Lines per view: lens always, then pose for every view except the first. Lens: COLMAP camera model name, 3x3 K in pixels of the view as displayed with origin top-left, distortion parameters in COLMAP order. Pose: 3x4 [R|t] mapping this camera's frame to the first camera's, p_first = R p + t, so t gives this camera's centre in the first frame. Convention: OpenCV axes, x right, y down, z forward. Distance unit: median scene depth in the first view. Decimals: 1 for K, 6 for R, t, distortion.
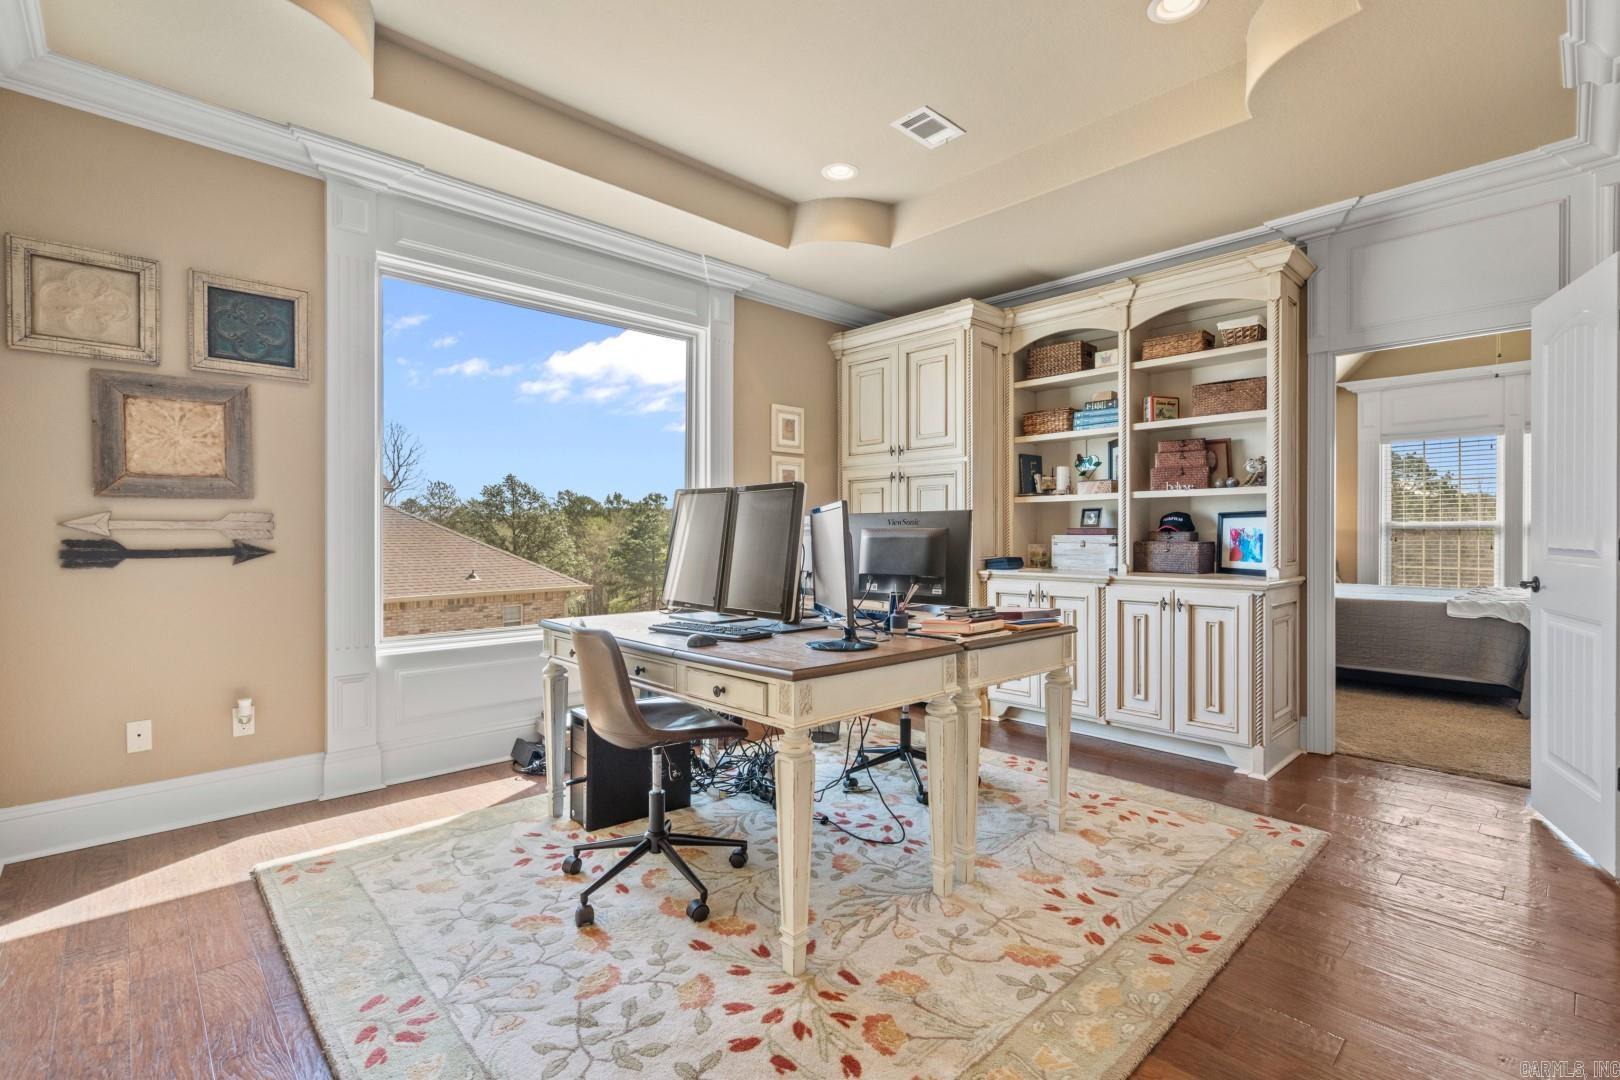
lens RADIAL K [[738.6, 0, 808.6], [0, 738.6, 532.5], [0, 0, 1]] dist [-0.001089, 0.000037]
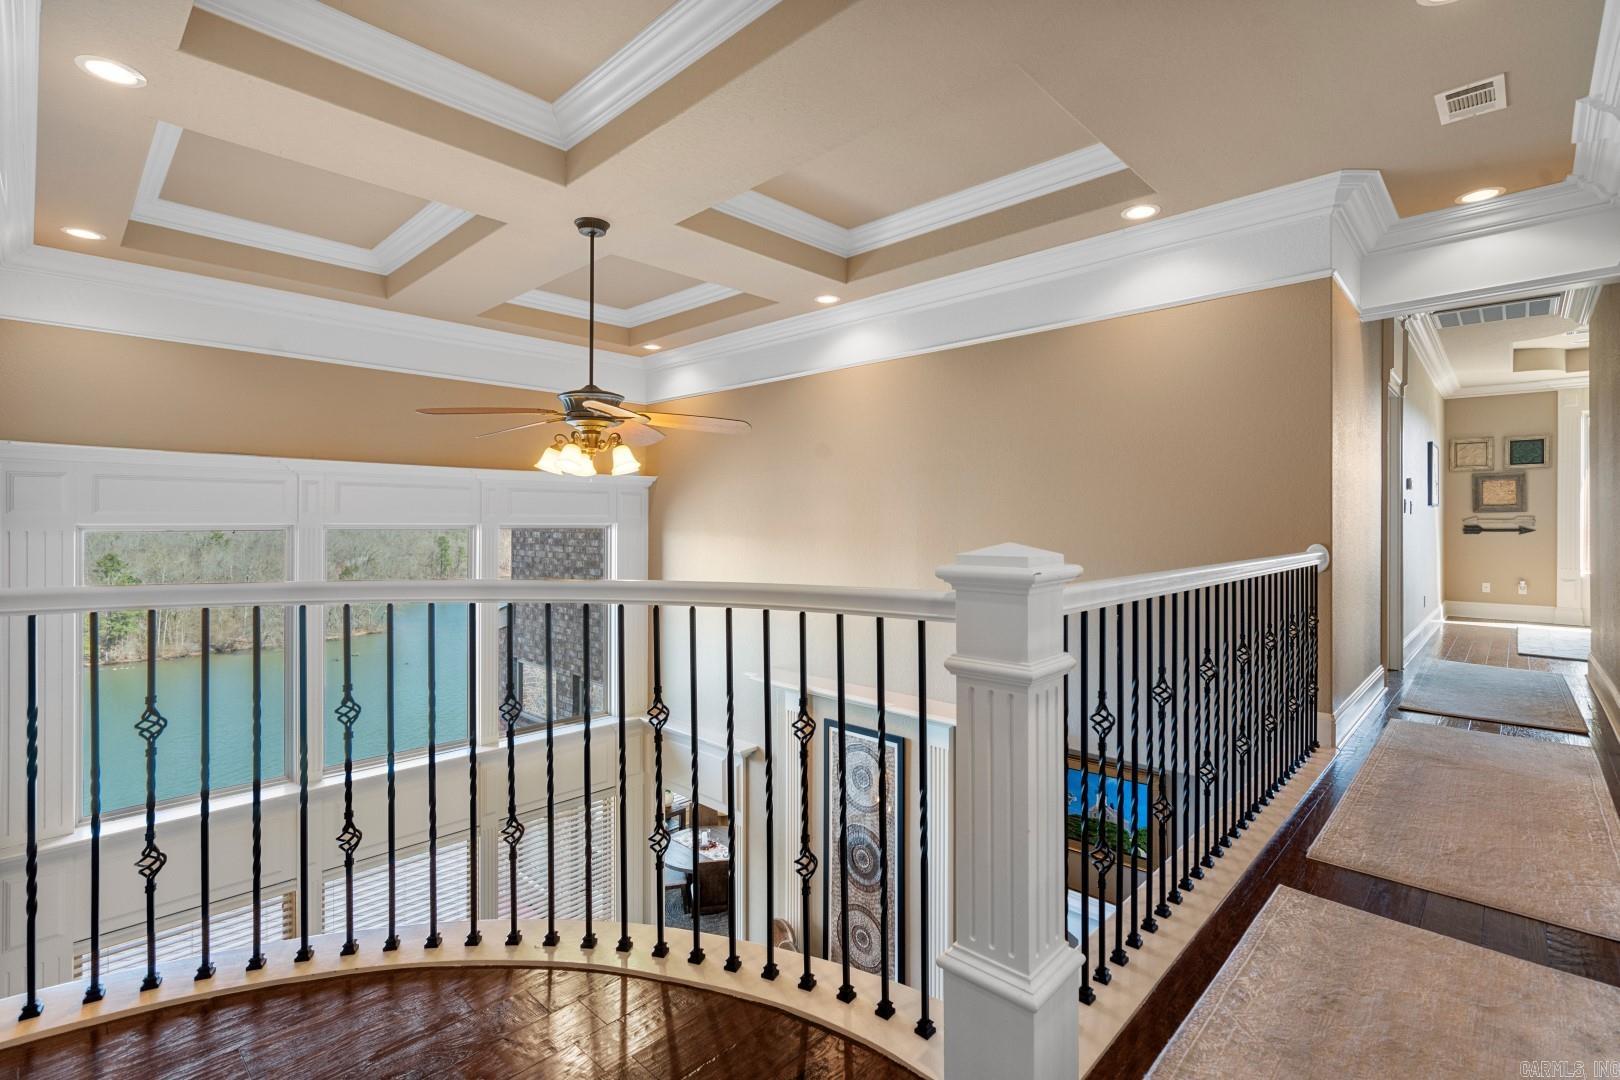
lens RADIAL K [[738.6, 0, 808.6], [0, 738.6, 532.5], [0, 0, 1]] dist [-0.001089, 0.000037]
pose [[0.048361, 0.015754, -0.998706, 1.984199], [0.005797, 0.999854, 0.016053, -0.026955], [0.998813, -0.006566, 0.048262, -1.931317]]
